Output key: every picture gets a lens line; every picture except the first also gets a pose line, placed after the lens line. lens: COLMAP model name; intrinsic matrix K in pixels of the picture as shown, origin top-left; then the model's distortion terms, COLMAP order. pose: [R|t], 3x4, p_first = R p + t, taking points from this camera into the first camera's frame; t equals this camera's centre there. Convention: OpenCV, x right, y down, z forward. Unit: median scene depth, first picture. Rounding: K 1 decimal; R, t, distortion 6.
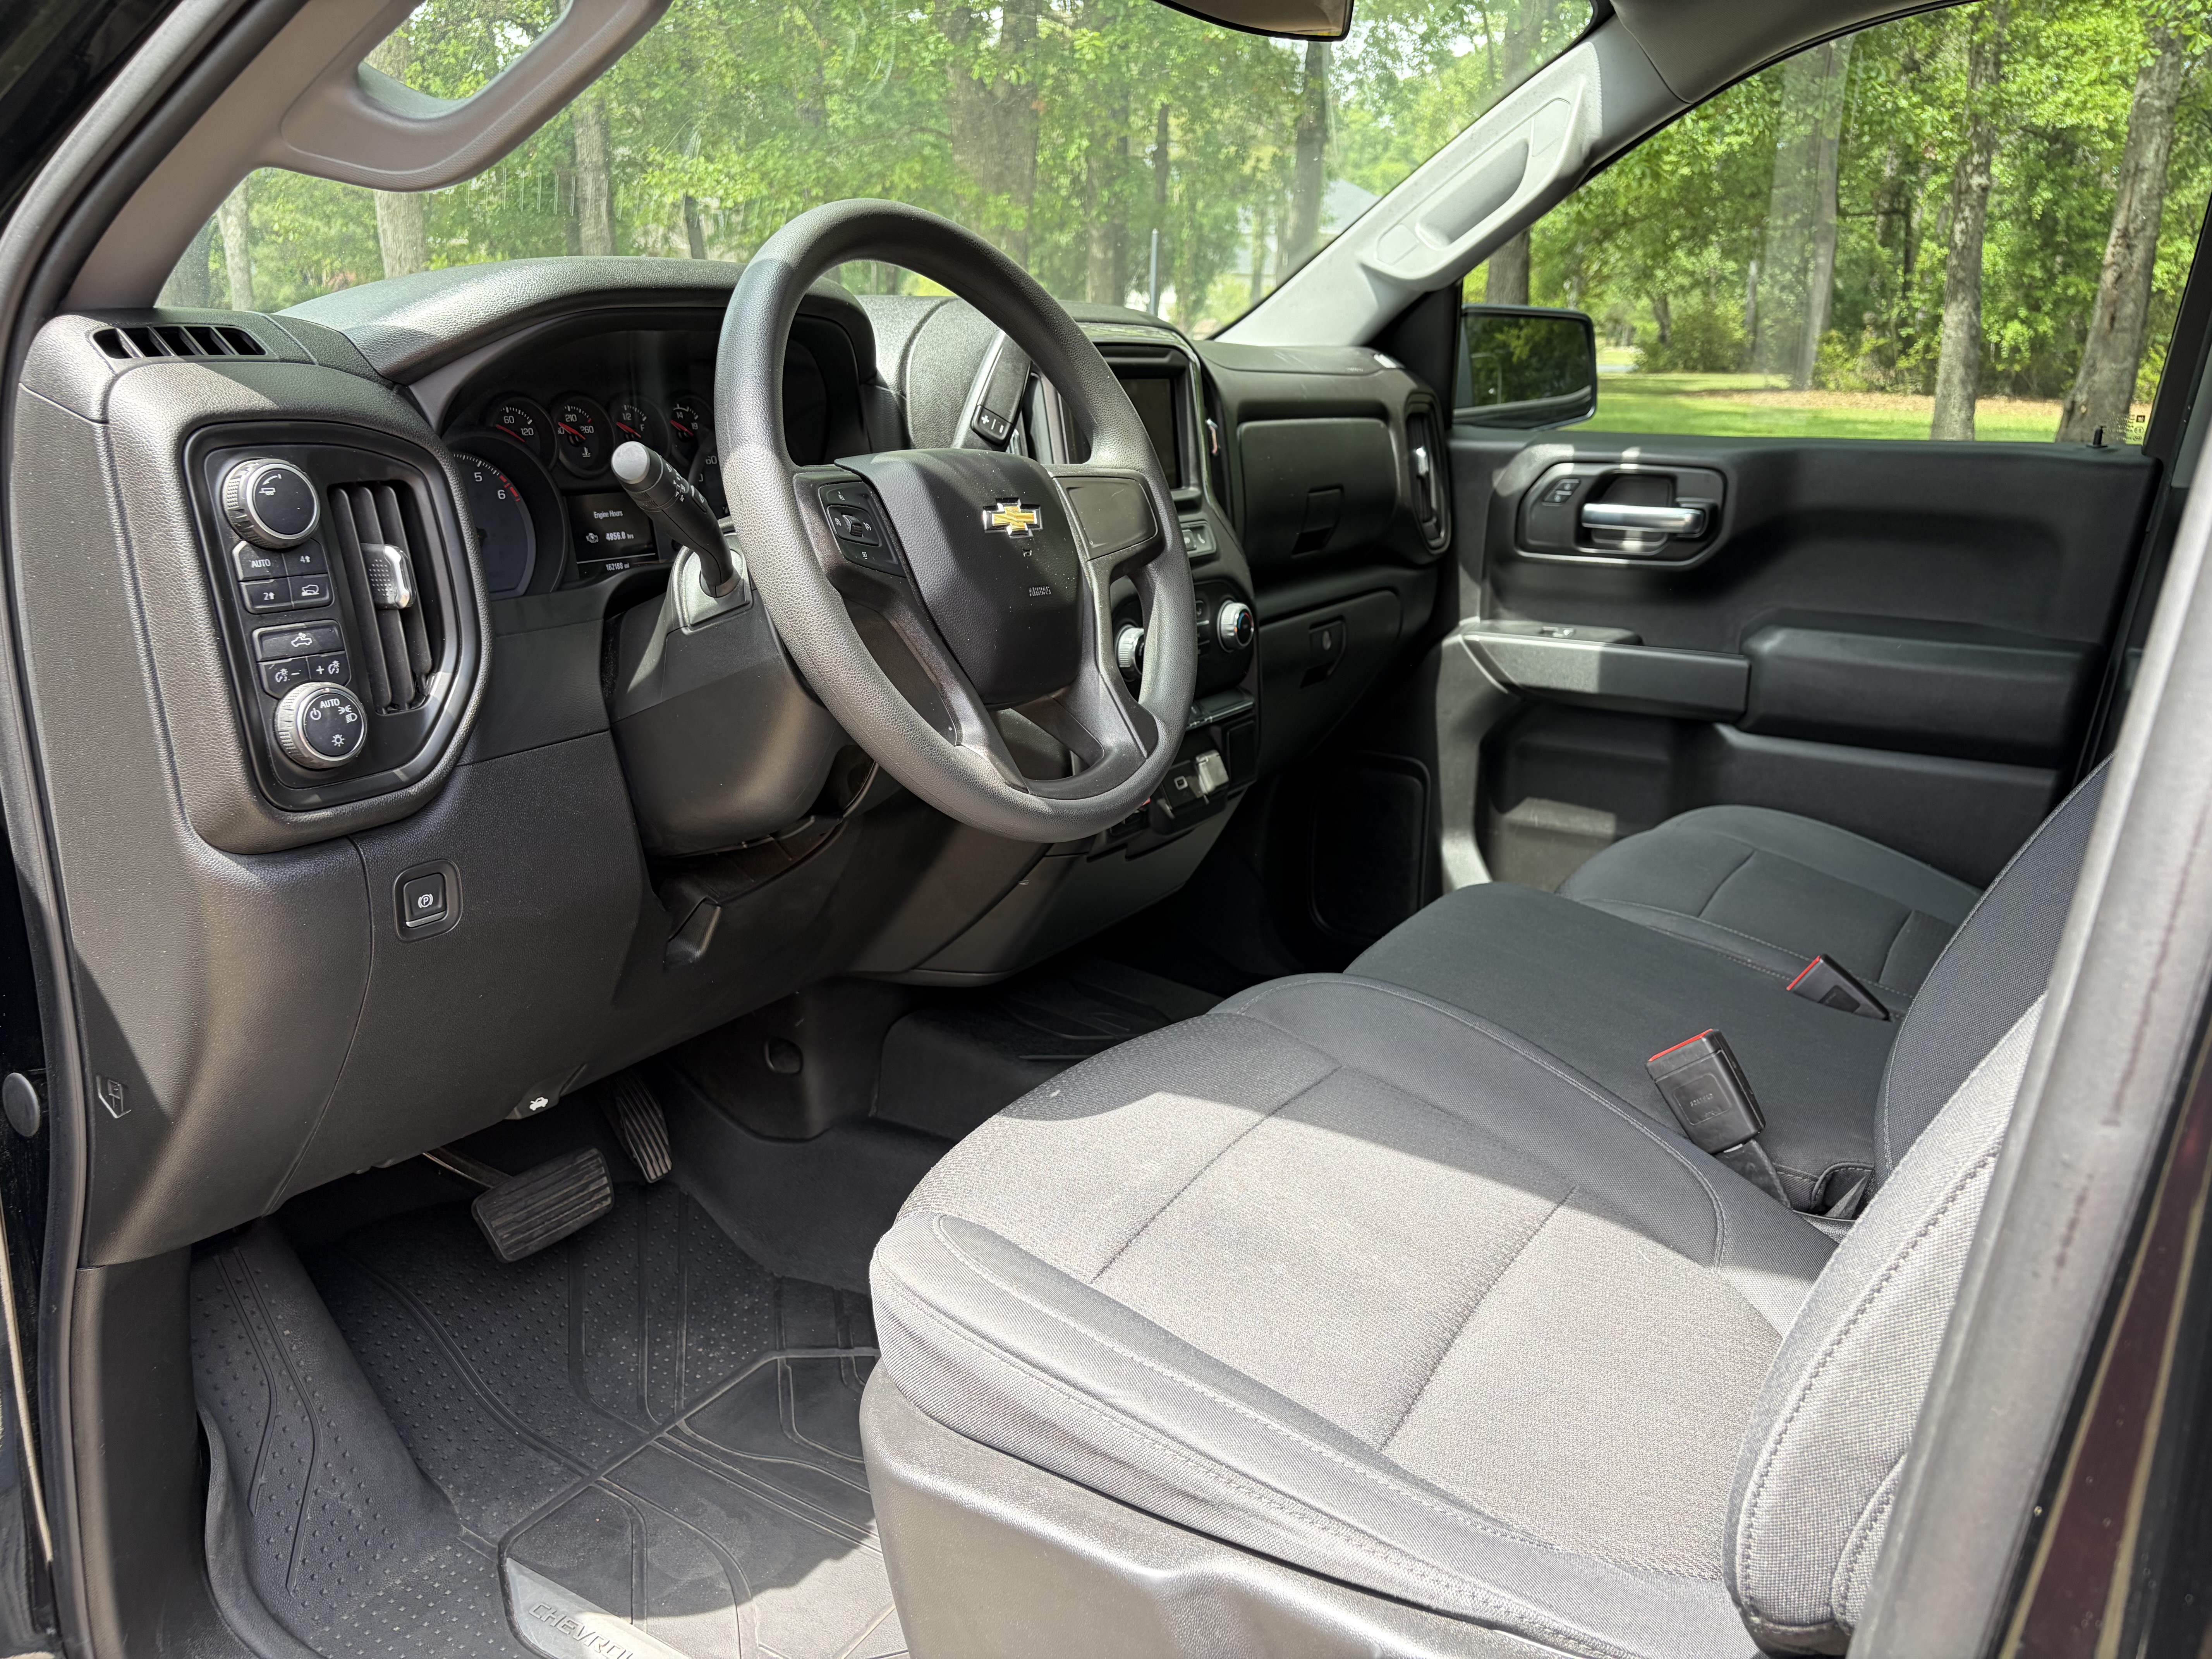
lens RADIAL K [[1654.6, 0, 1106.0], [0, 1654.6, 829.5], [0, 0, 1]] dist [0.006891, -0.002452]
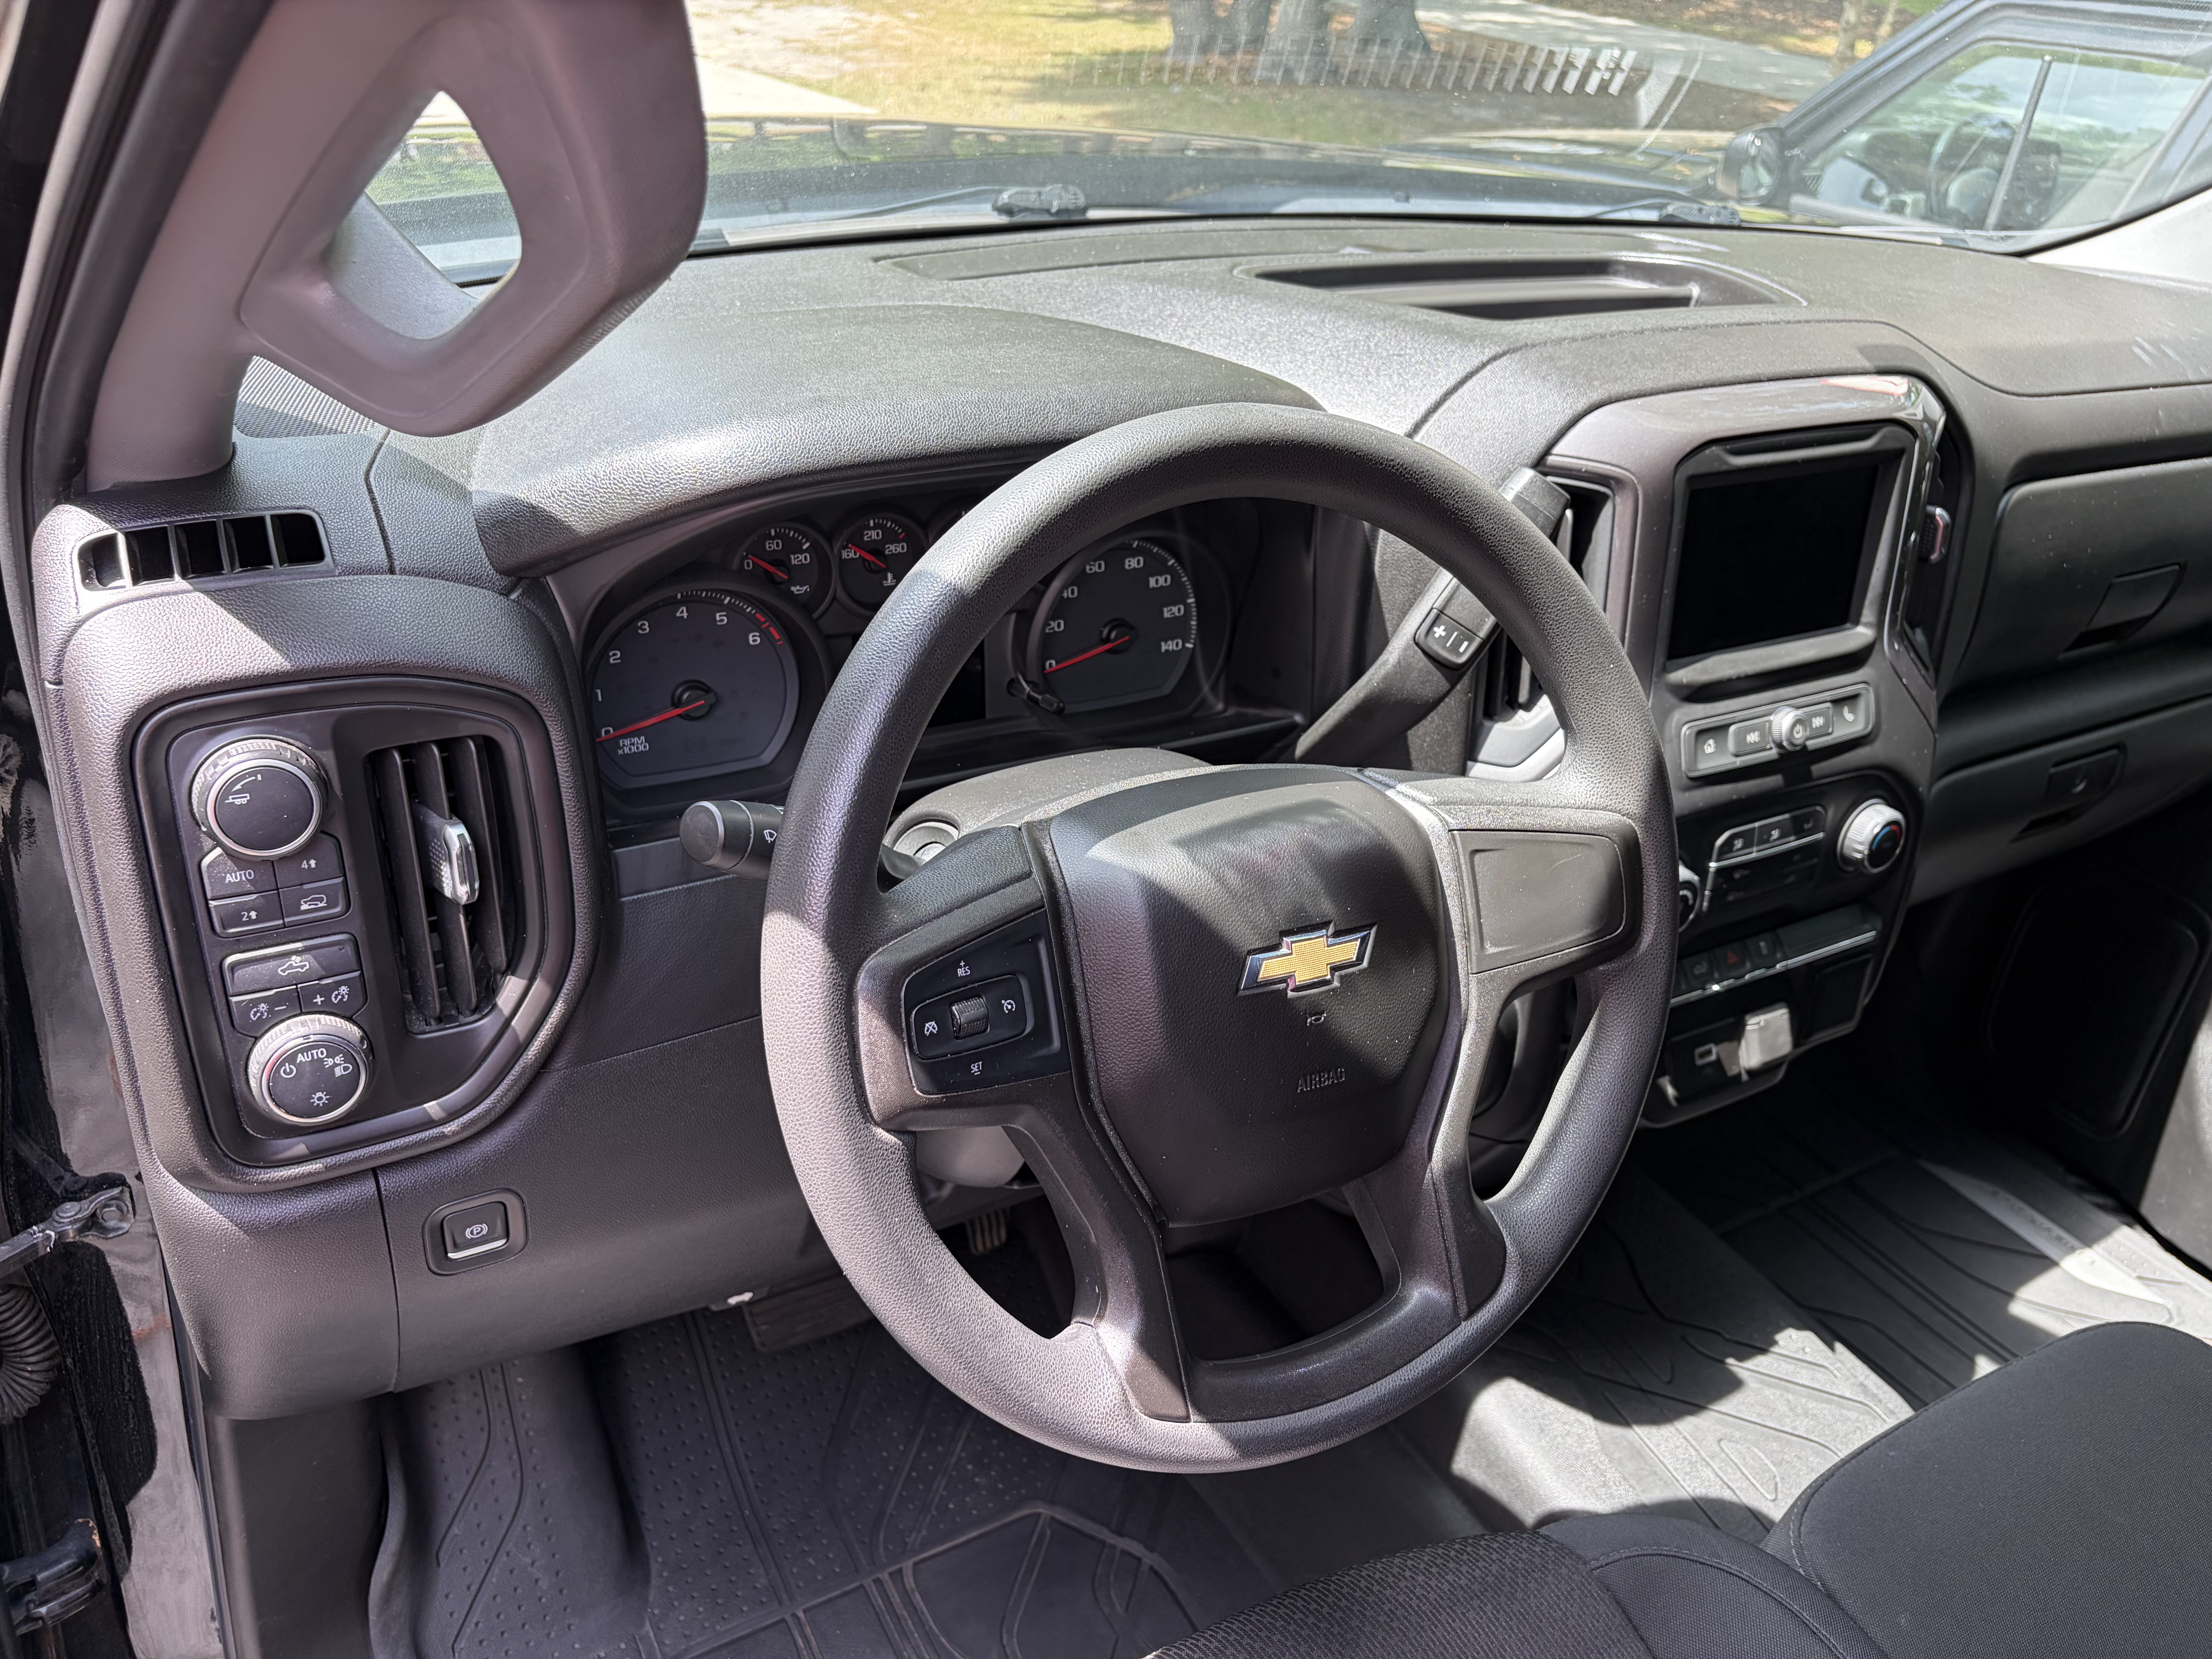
lens RADIAL K [[1654.6, 0, 1106.0], [0, 1654.6, 829.5], [0, 0, 1]] dist [0.006891, -0.002452]
pose [[0.876170, 0.283691, -0.389674, 0.112864], [-0.193358, 0.947417, 0.254978, -0.404844], [0.441519, -0.148058, 0.884952, 0.456894]]
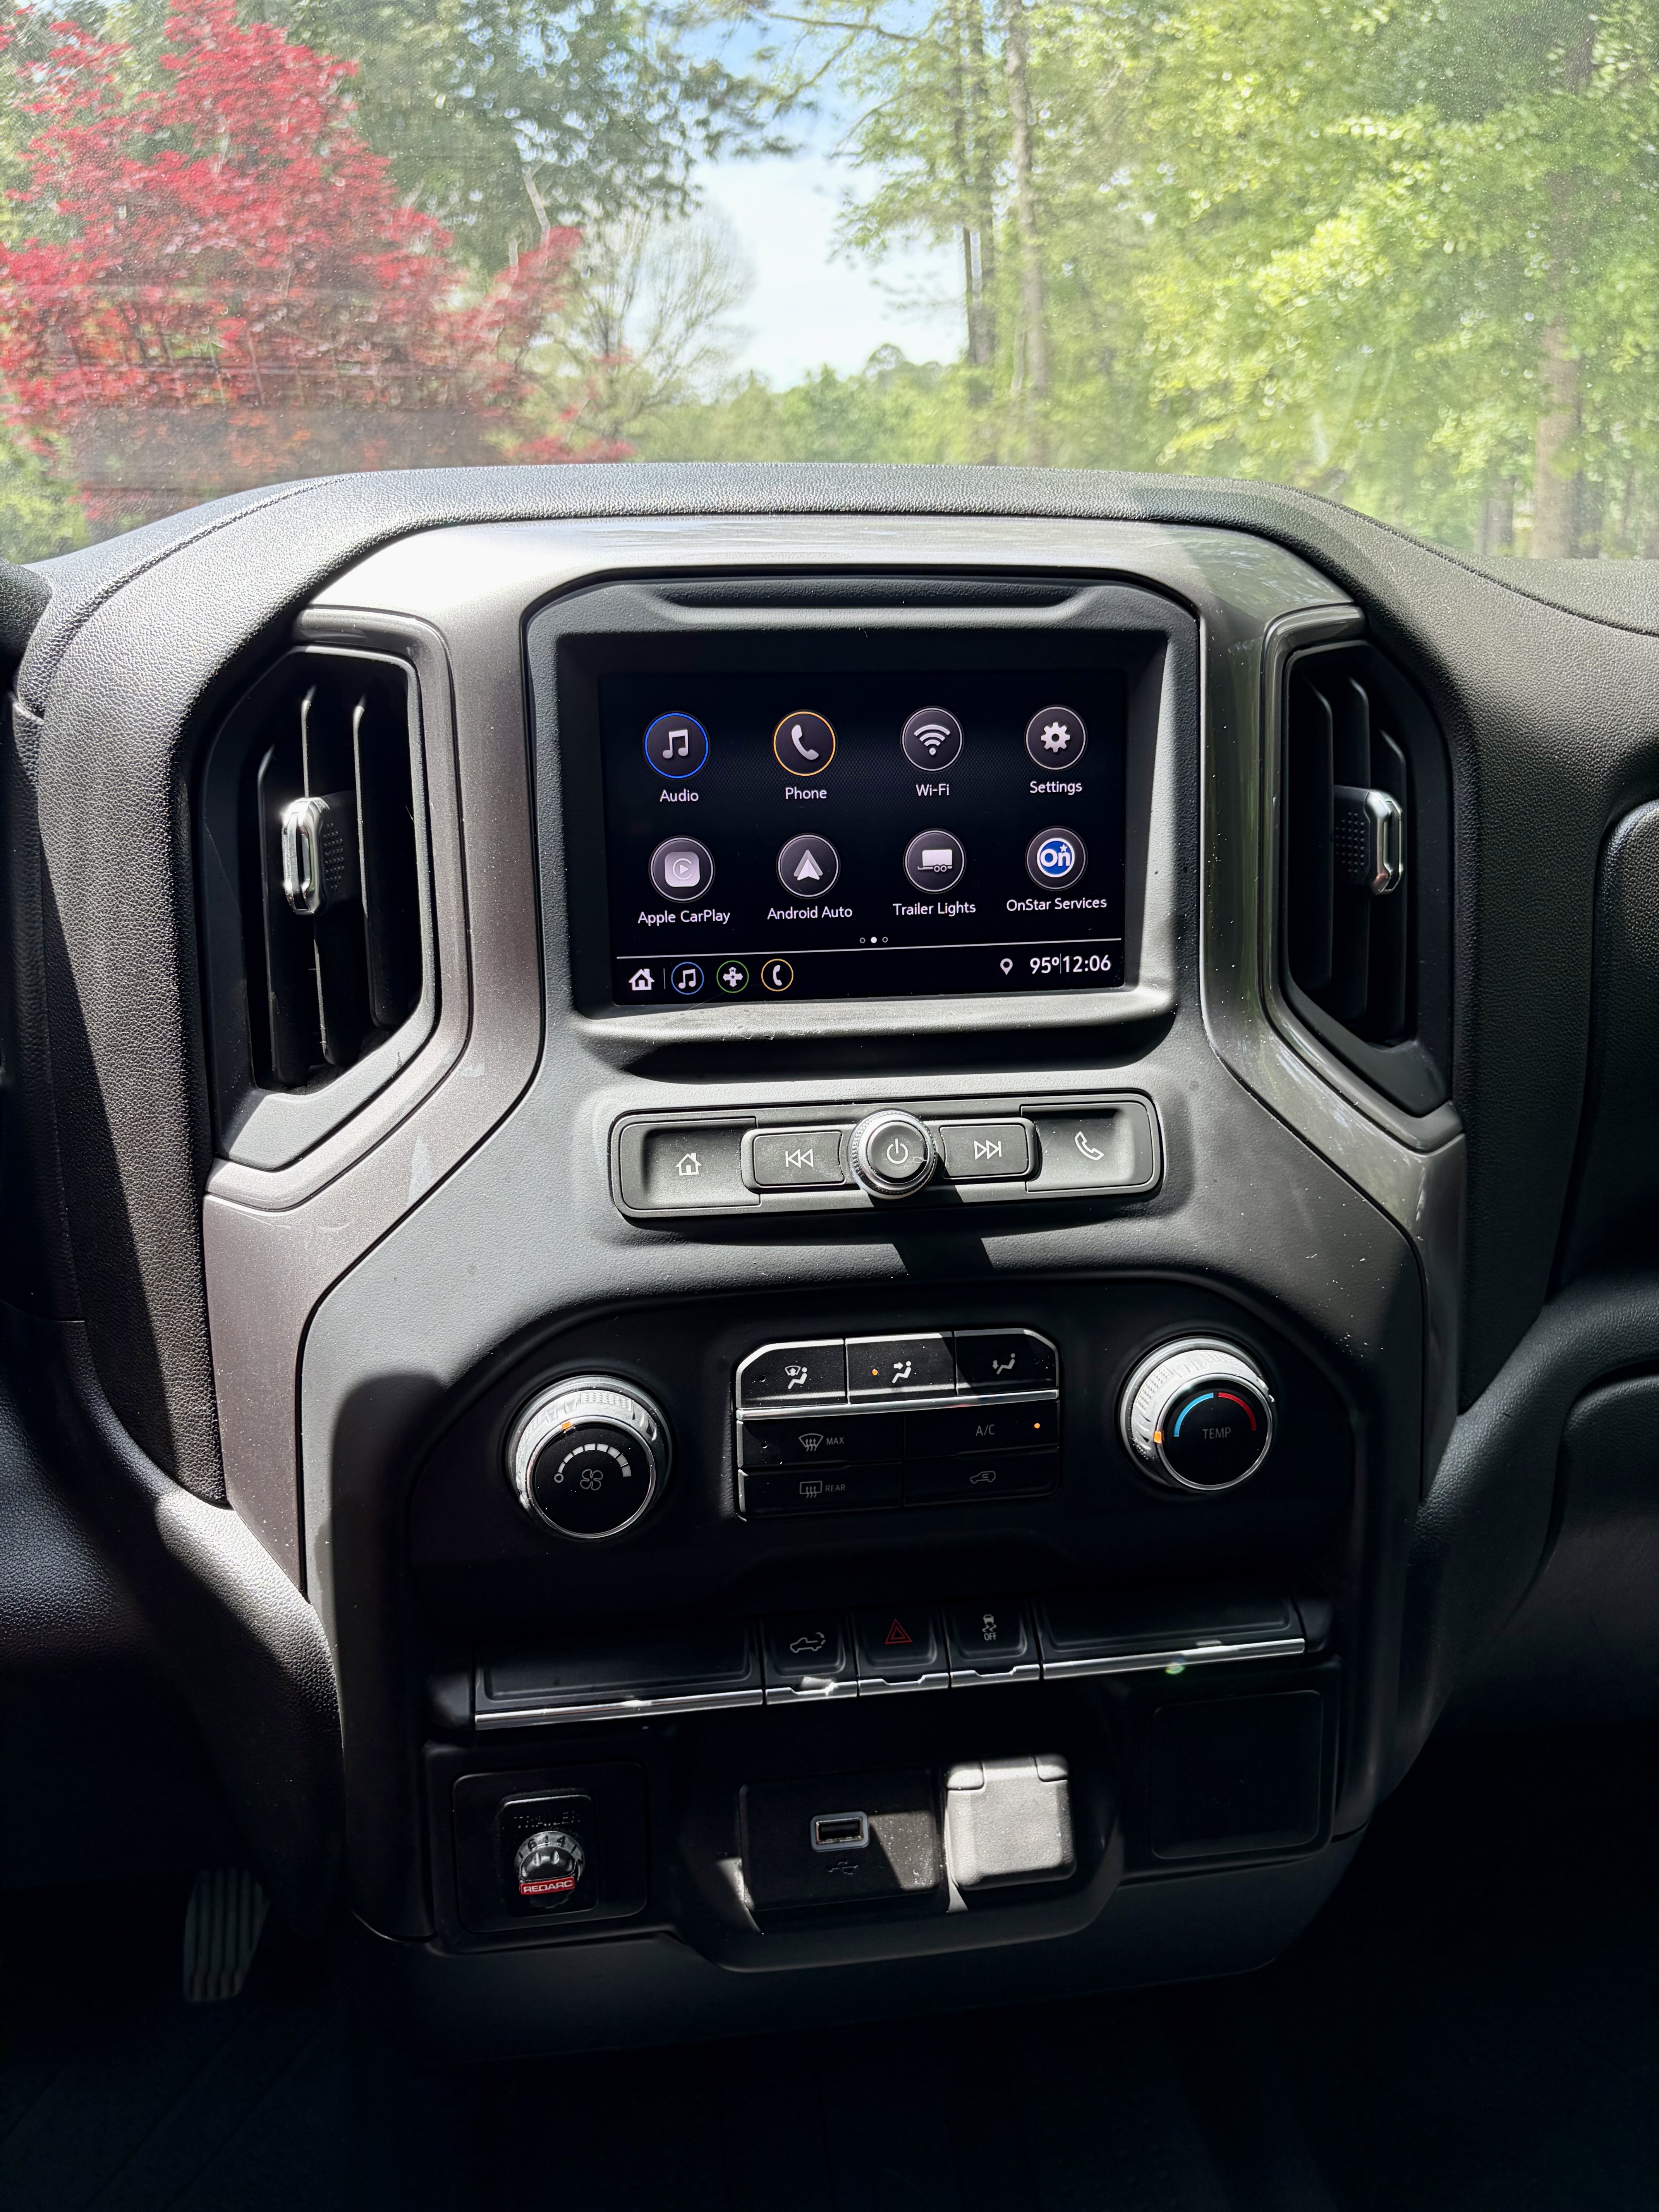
lens RADIAL K [[1654.6, 0, 829.5], [0, 1654.6, 1106.0], [0, 0, 1]] dist [0.006891, -0.002452]
pose [[0.642204, 0.189631, -0.742707, 0.447982], [-0.197173, 0.977180, 0.079007, -0.331848], [0.740741, 0.095703, 0.664939, 1.229189]]
